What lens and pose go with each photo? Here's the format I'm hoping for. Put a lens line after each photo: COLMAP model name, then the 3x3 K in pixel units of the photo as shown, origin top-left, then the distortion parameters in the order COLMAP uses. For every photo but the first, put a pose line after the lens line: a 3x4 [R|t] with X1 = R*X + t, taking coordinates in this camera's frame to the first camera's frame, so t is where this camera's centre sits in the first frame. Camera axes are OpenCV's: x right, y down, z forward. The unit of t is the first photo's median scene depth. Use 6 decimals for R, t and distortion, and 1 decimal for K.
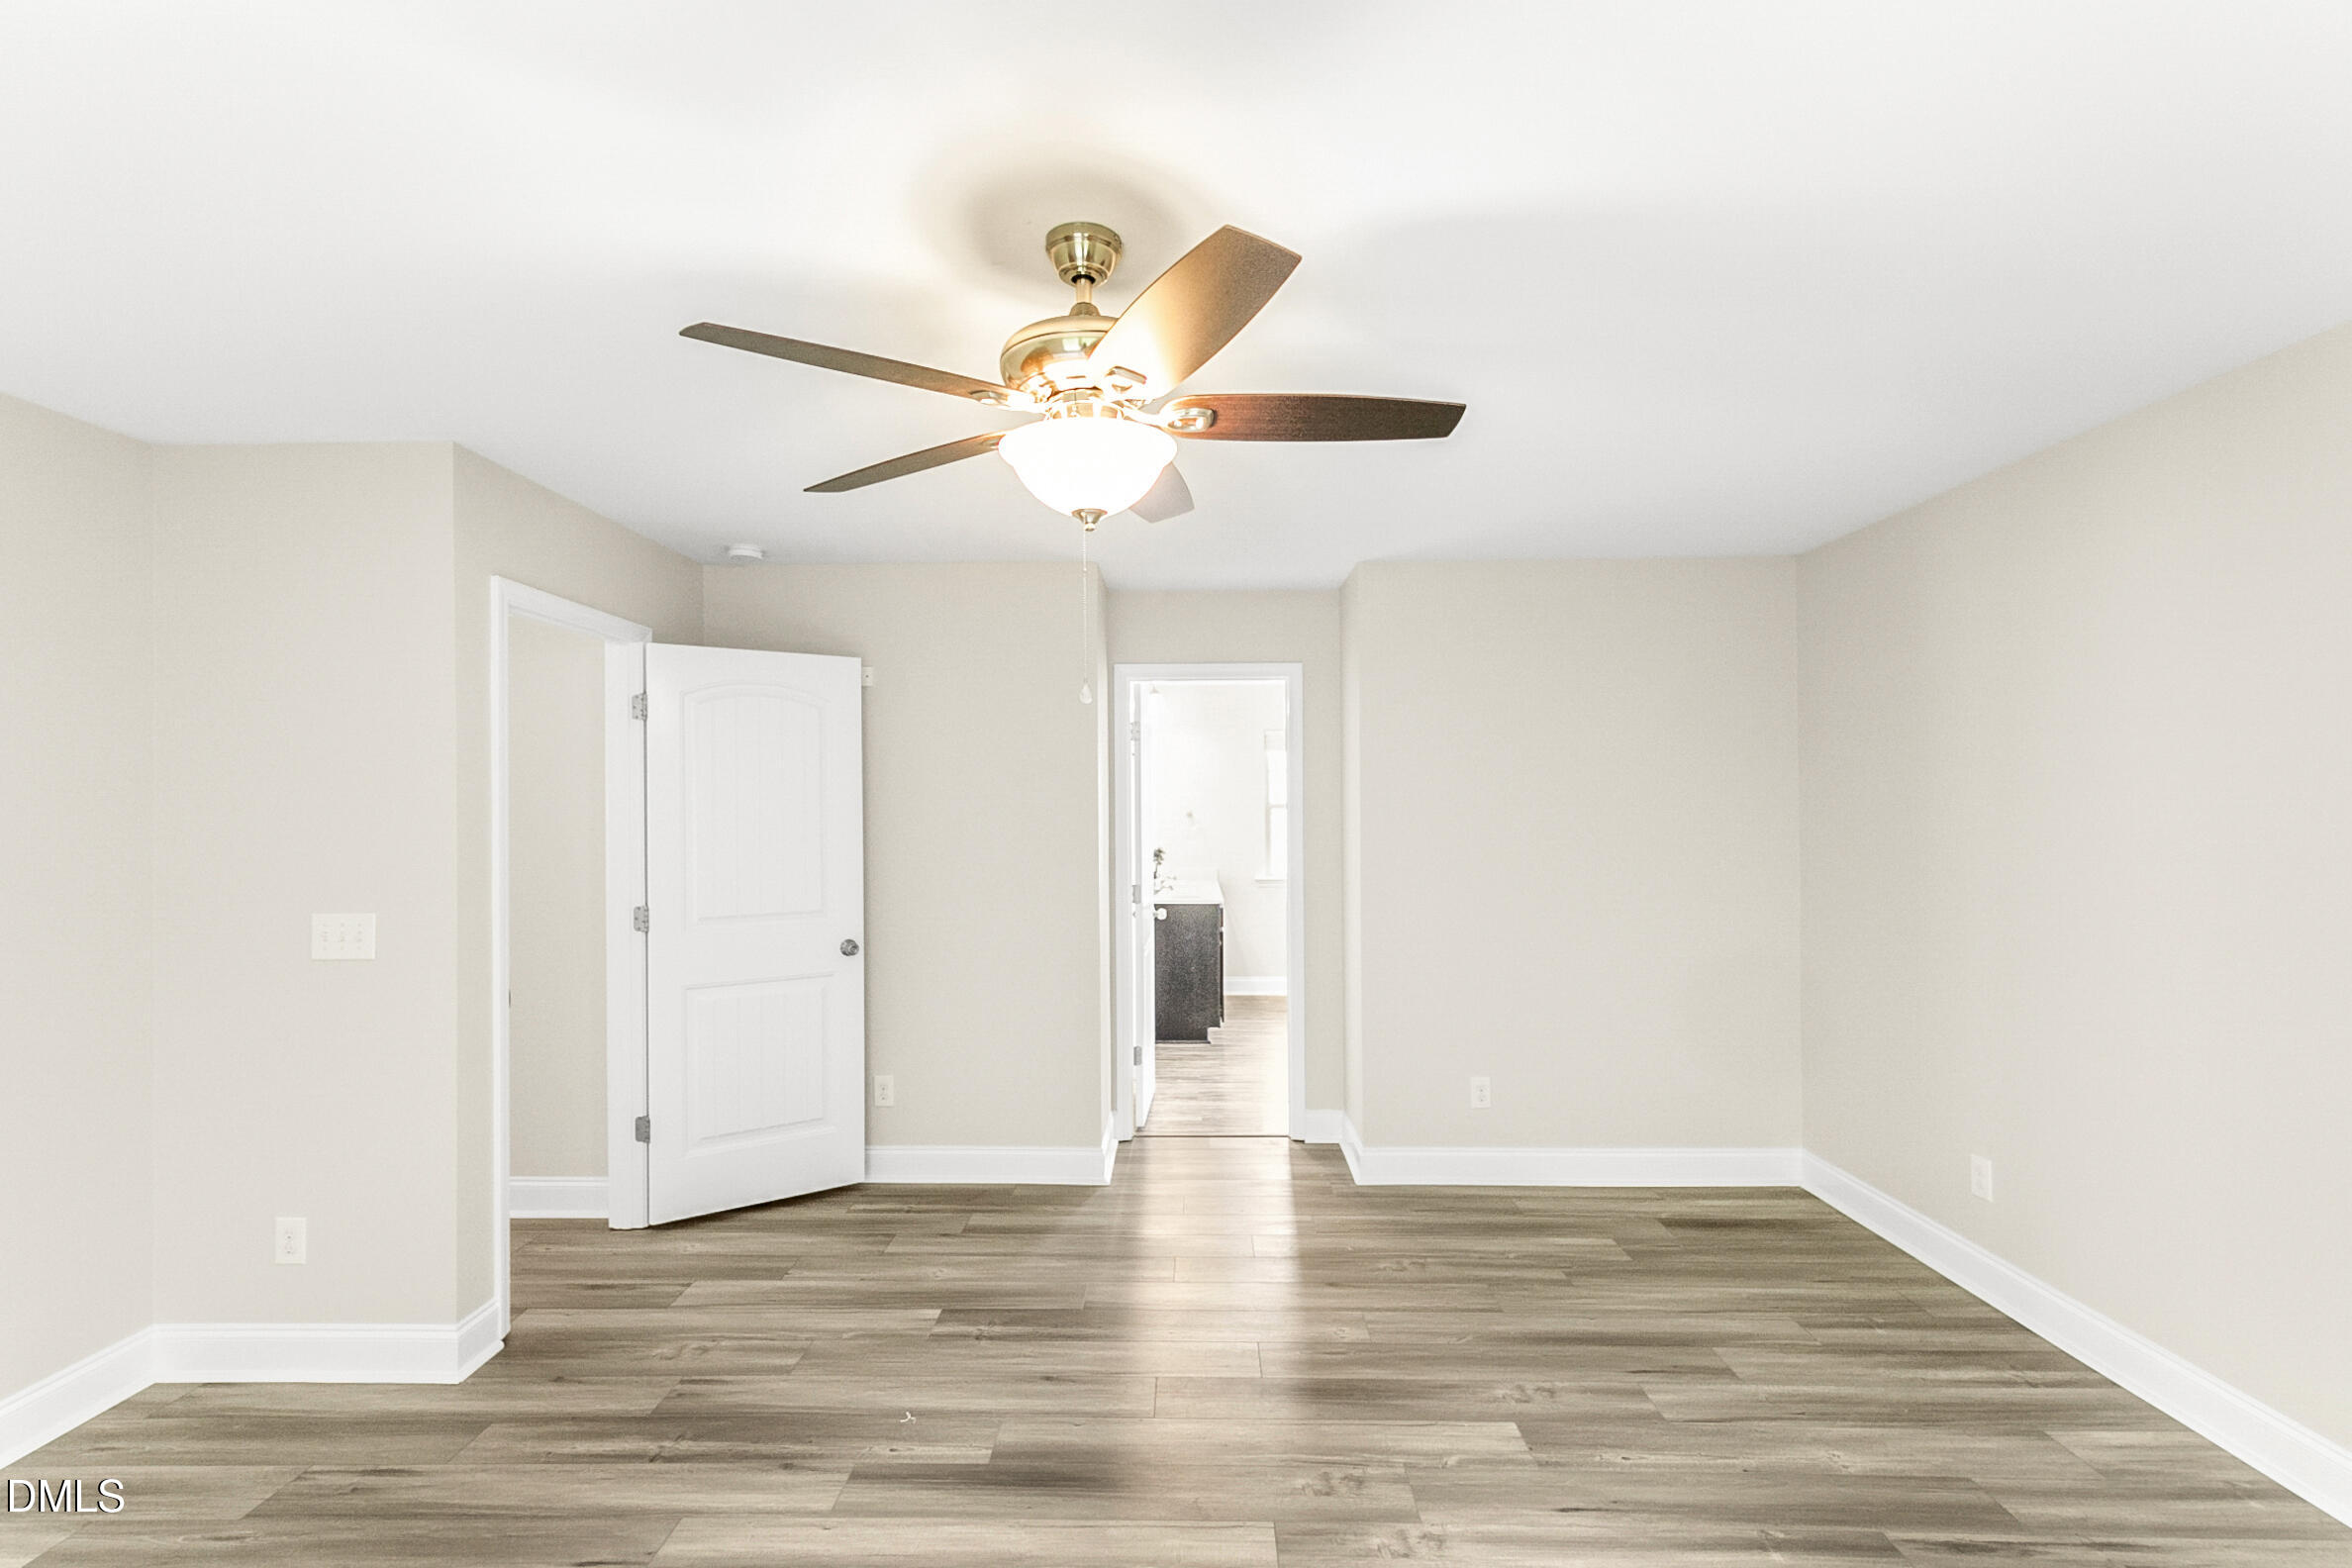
lens RADIAL K [[1129.9, 0, 1180.0], [0, 1129.9, 808.6], [0, 0, 1]] dist [0.013012, 0.000347]
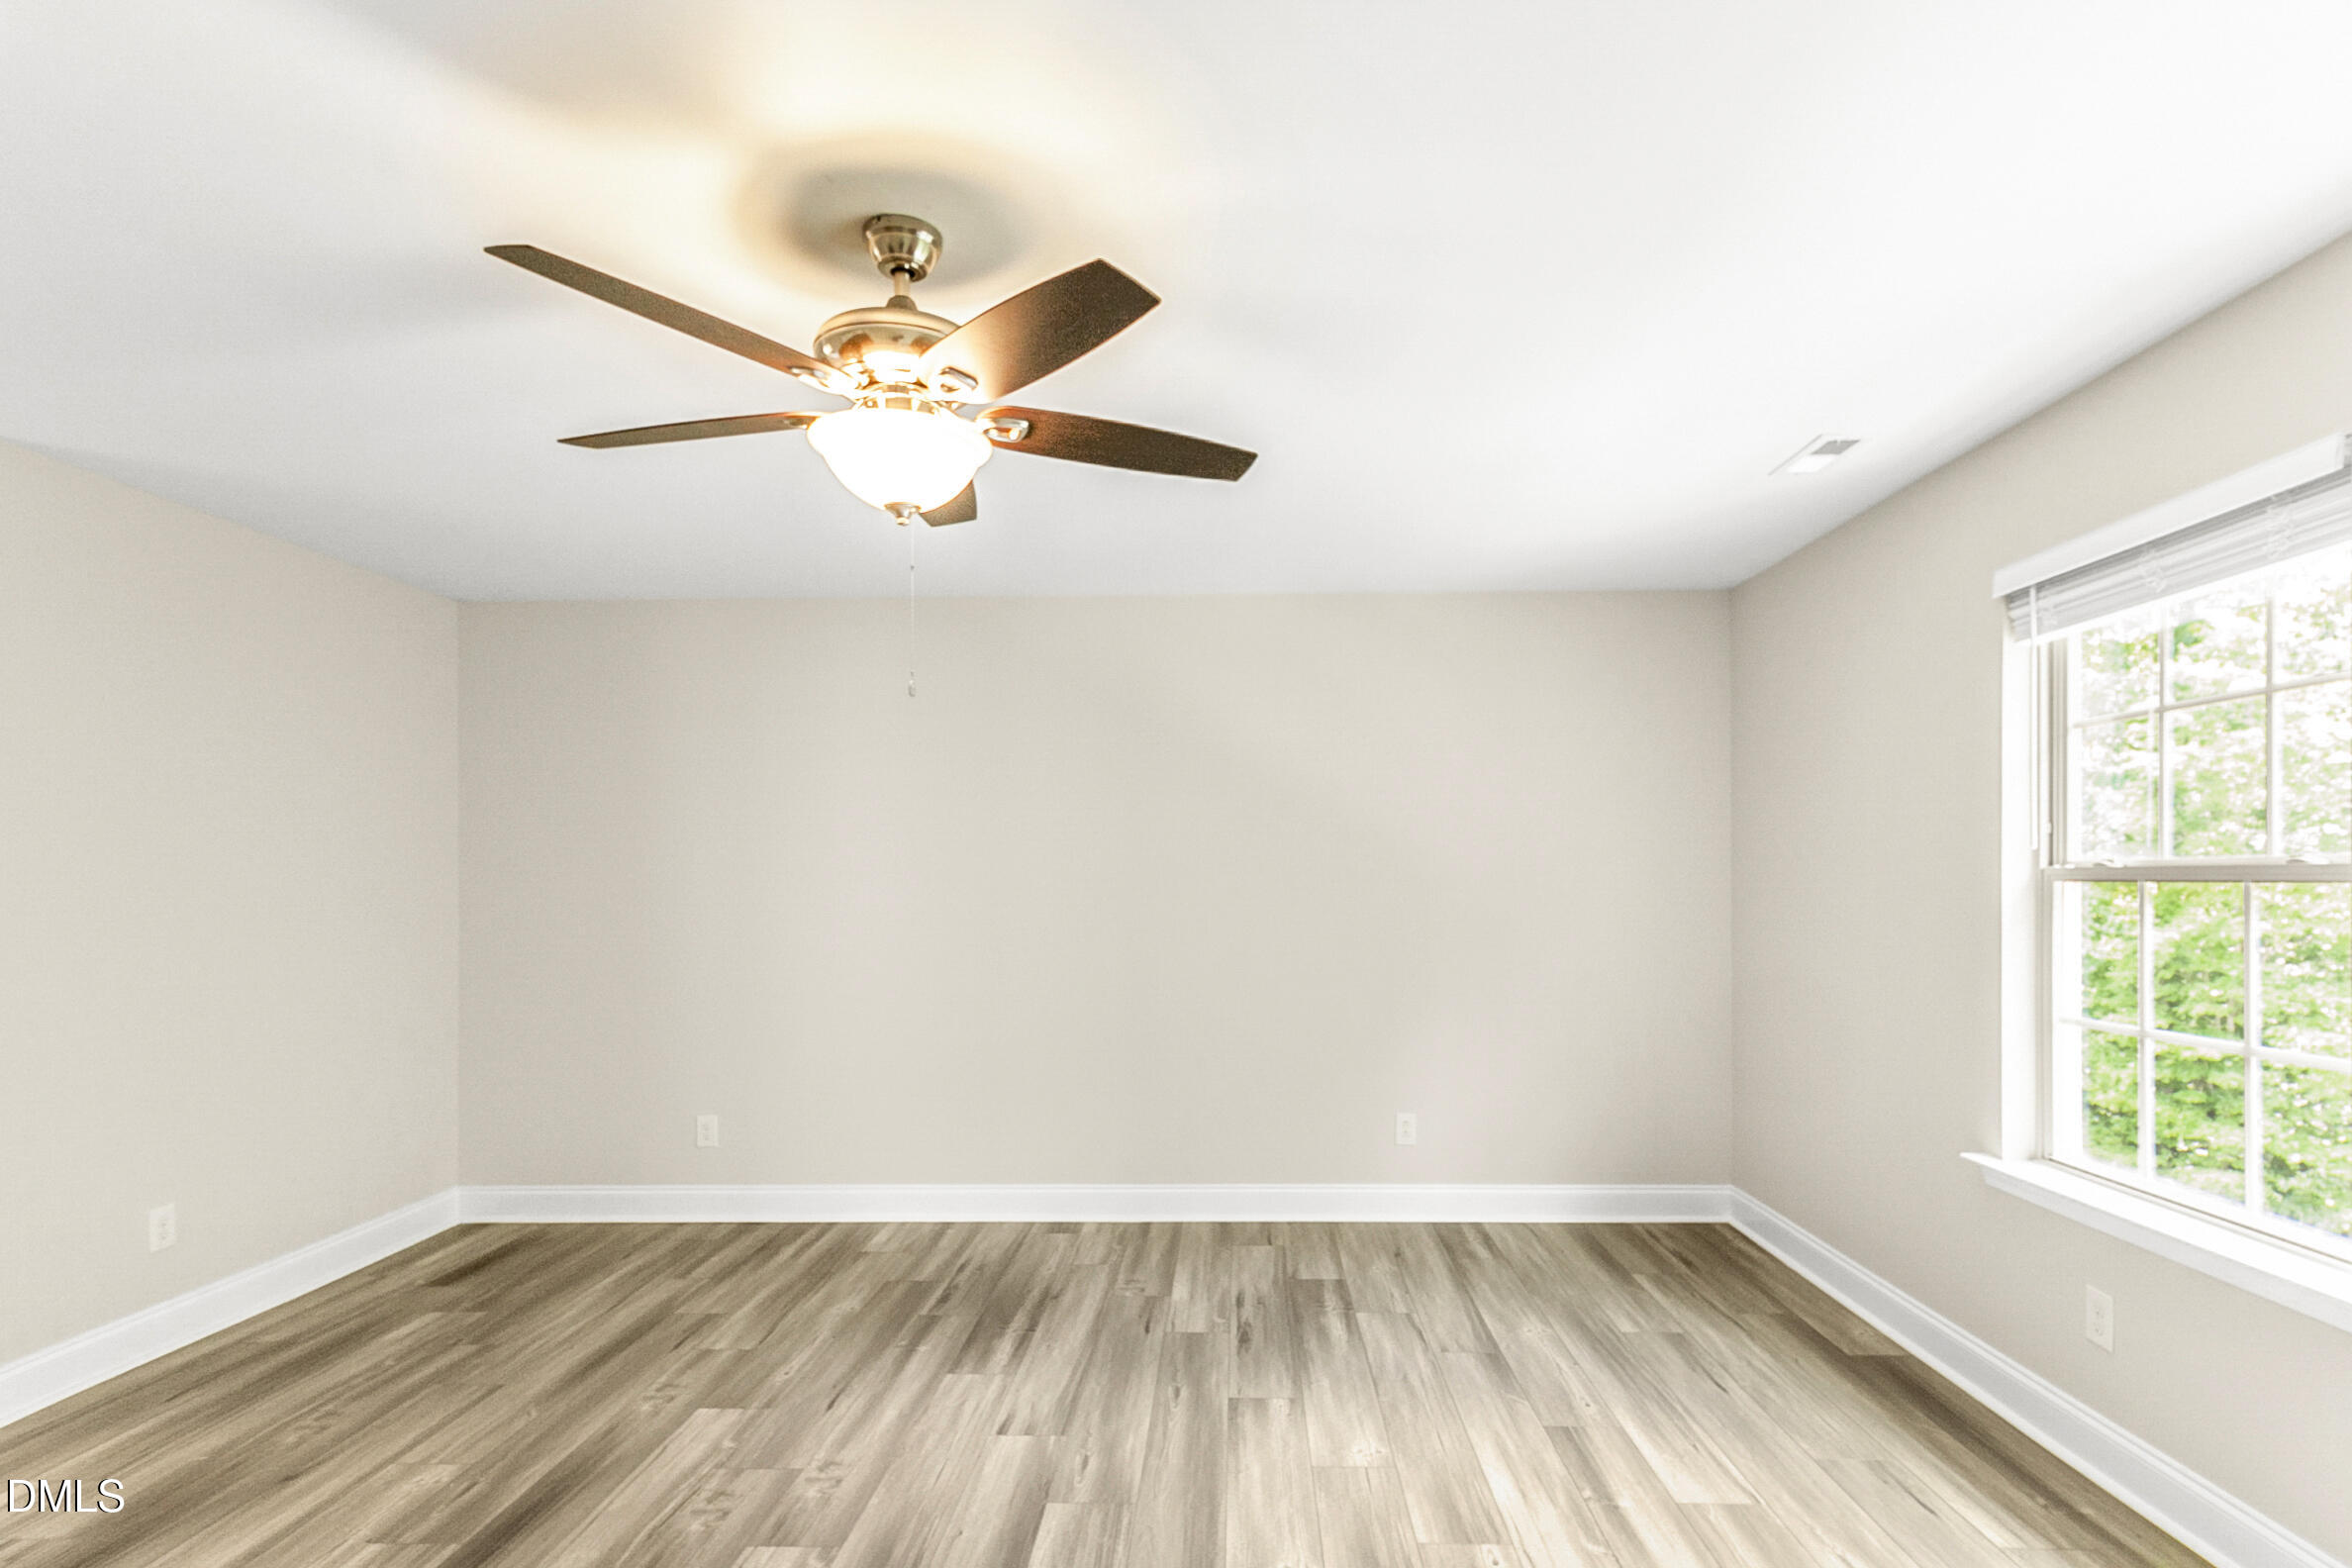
lens RADIAL K [[1121.0, 0, 1201.6], [0, 1121.0, 835.4], [0, 0, 1]] dist [0.012749, -0.000072]
pose [[0.012314, 0.045966, 0.998867, -0.670941], [0.000127, 0.998943, -0.045971, 0.036579], [-0.999924, 0.000693, 0.012295, 0.424927]]
